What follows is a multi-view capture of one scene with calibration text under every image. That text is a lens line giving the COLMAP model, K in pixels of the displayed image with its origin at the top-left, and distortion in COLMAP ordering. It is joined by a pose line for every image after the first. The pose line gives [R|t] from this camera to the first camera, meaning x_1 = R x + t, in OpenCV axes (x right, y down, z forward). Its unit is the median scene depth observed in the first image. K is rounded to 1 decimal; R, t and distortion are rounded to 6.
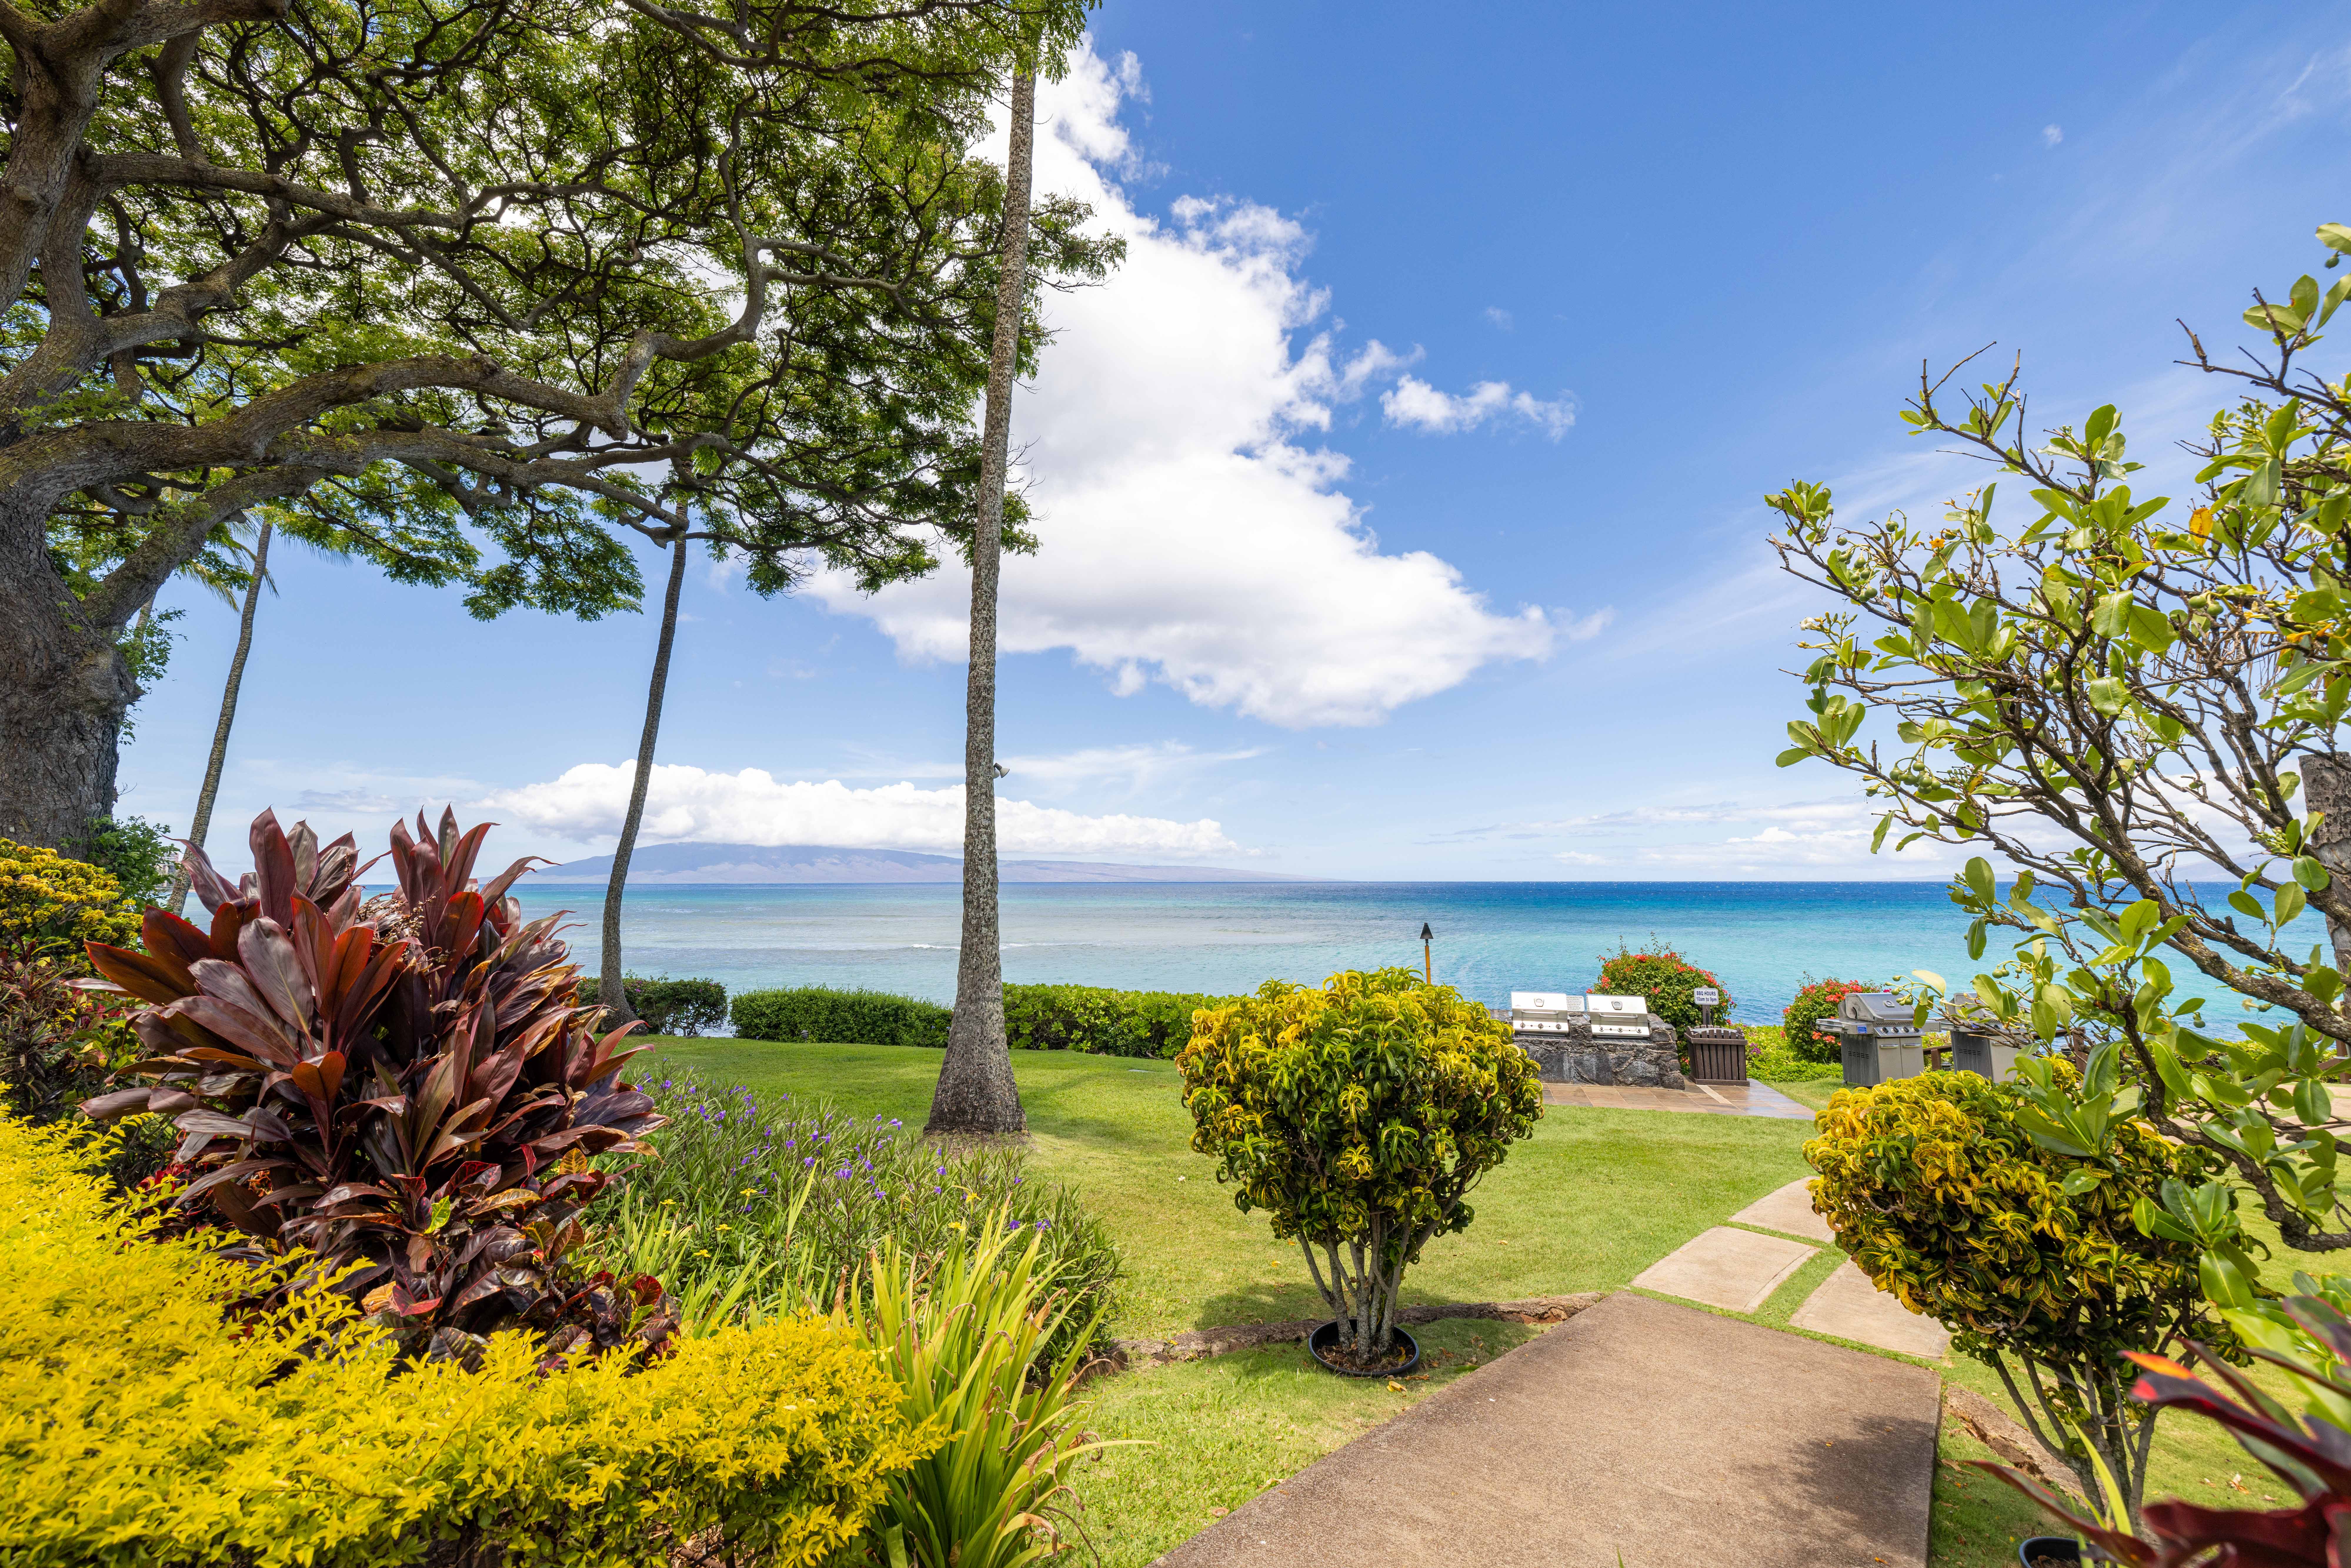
lens RADIAL K [[989.9, 0, 1185.2], [0, 989.9, 774.4], [0, 0, 1]] dist [-0.002156, 0.002179]
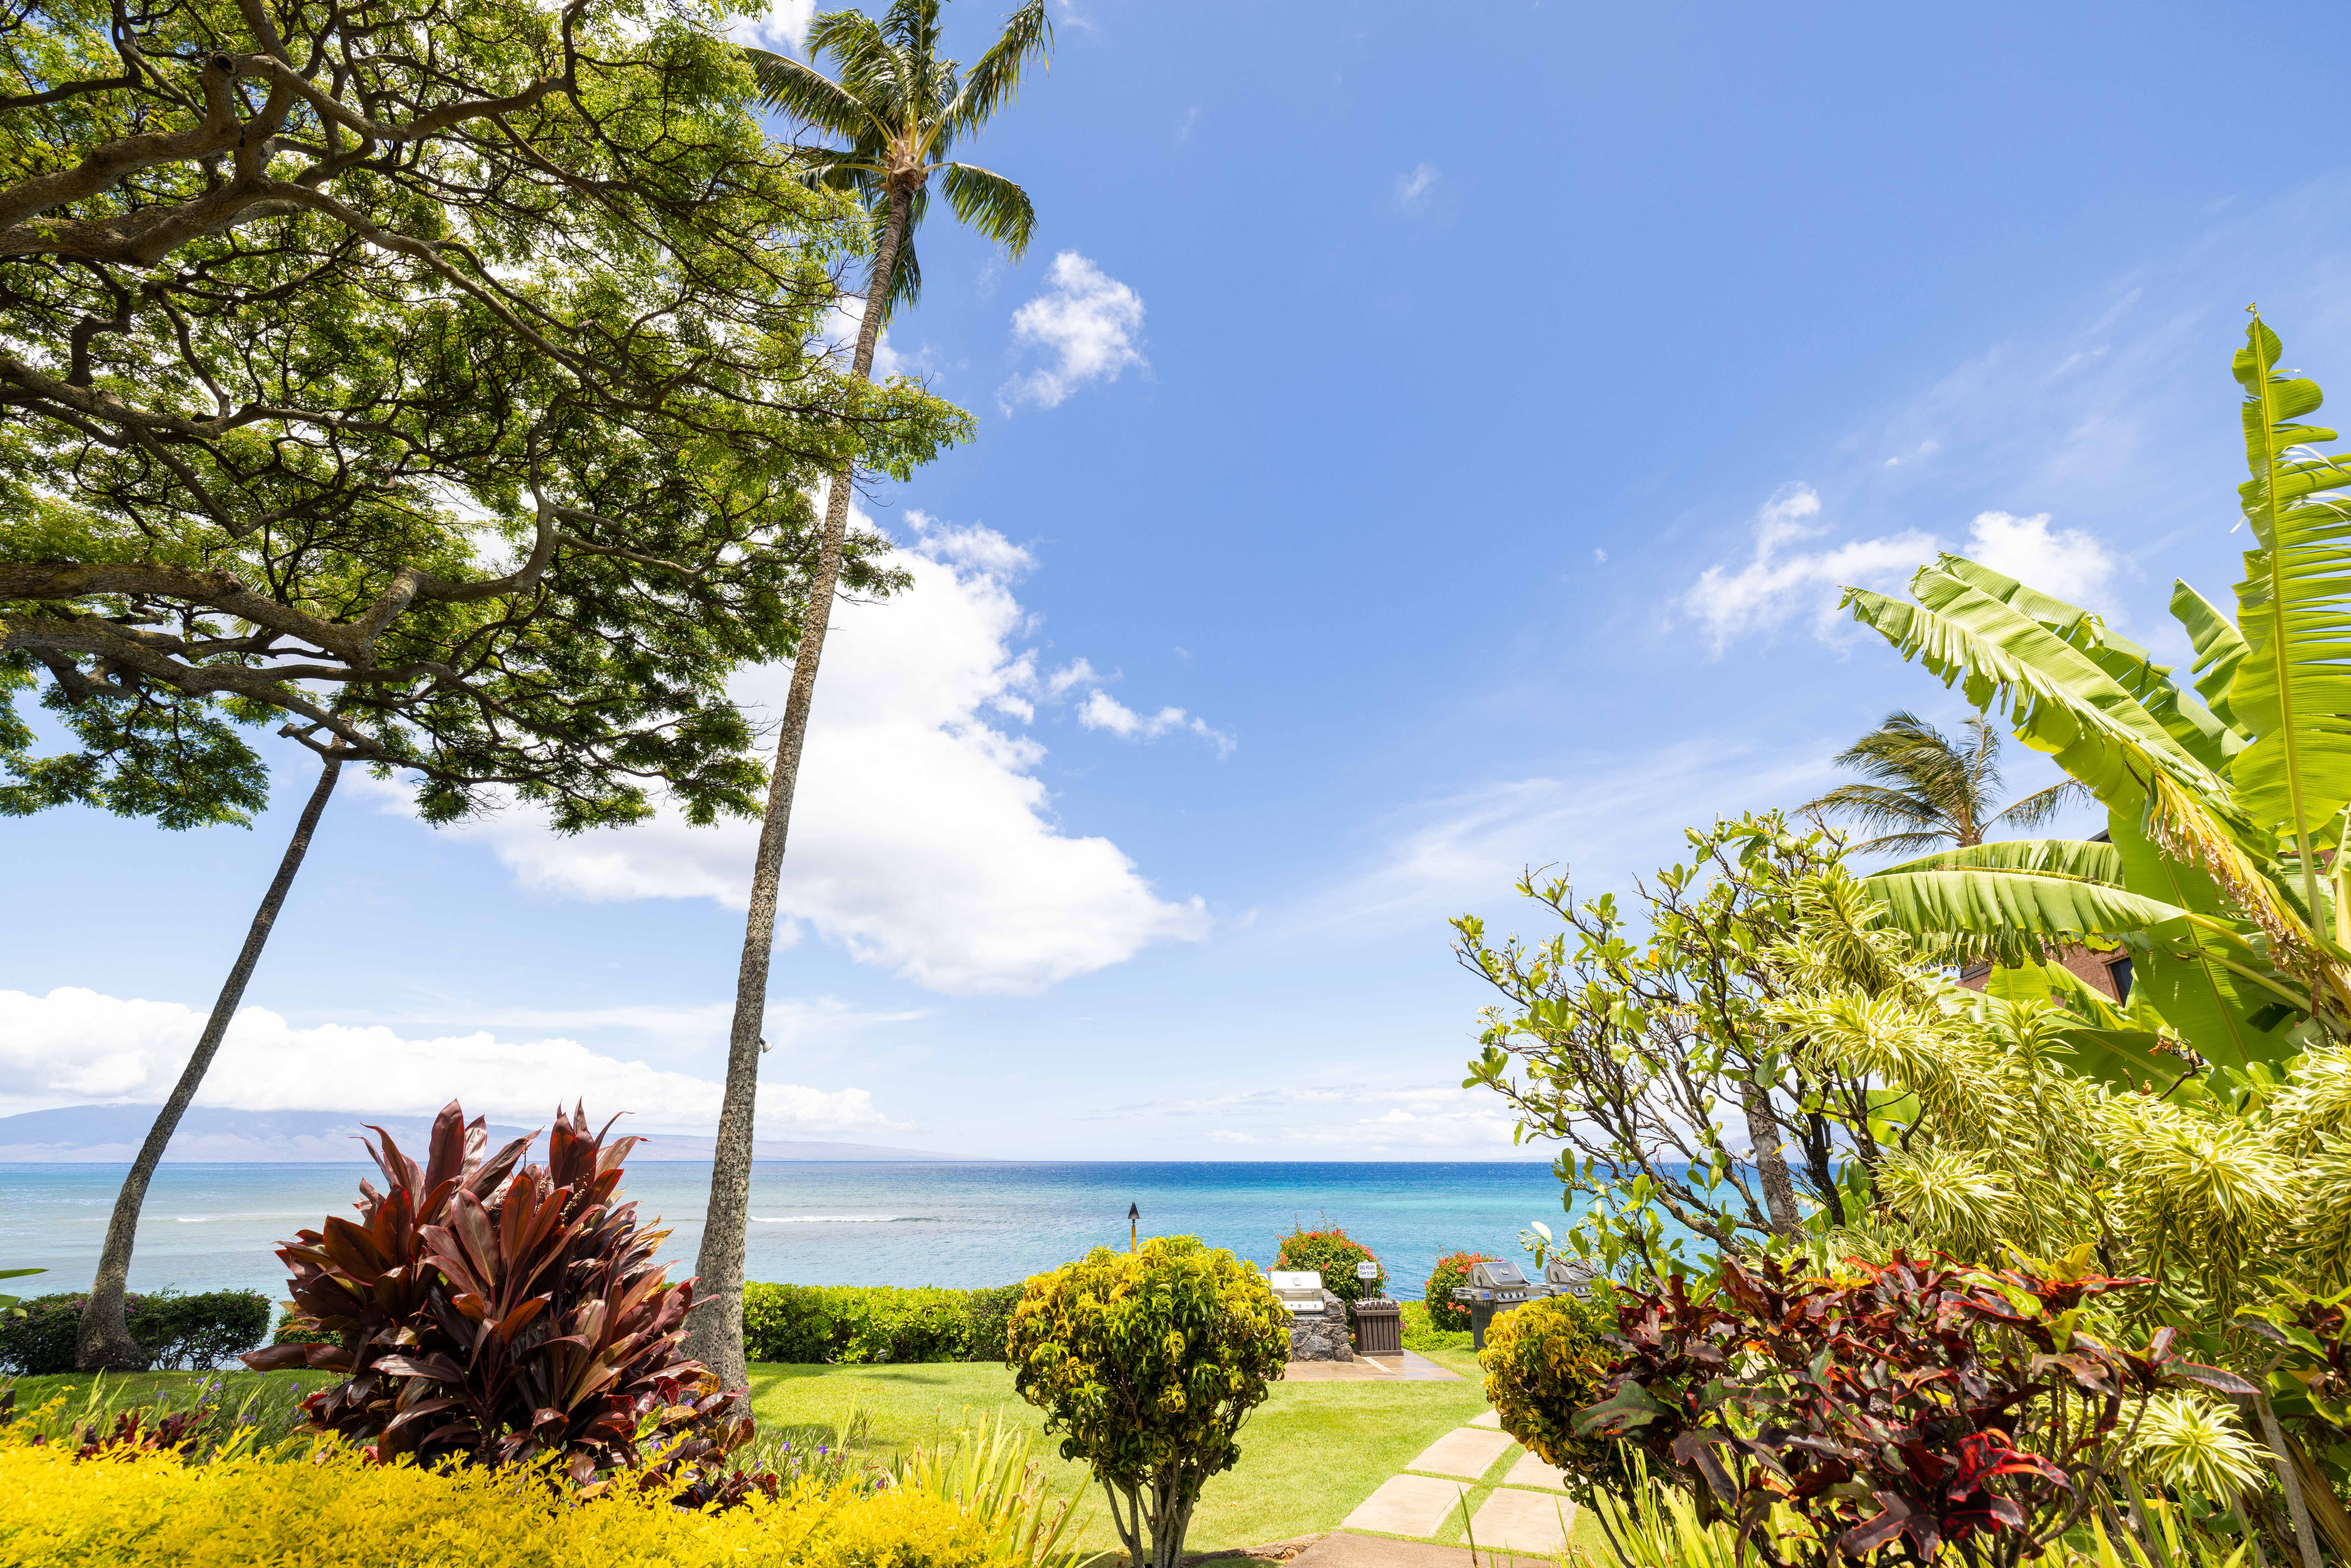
lens RADIAL K [[990.0, 0, 1181.7], [0, 990.0, 776.8], [0, 0, 1]] dist [-0.002156, 0.002179]
pose [[0.944562, 0.121268, 0.305119, -0.095042], [-0.037762, 0.963250, -0.265940, -0.011991], [-0.326156, 0.239675, 0.914428, -0.111968]]
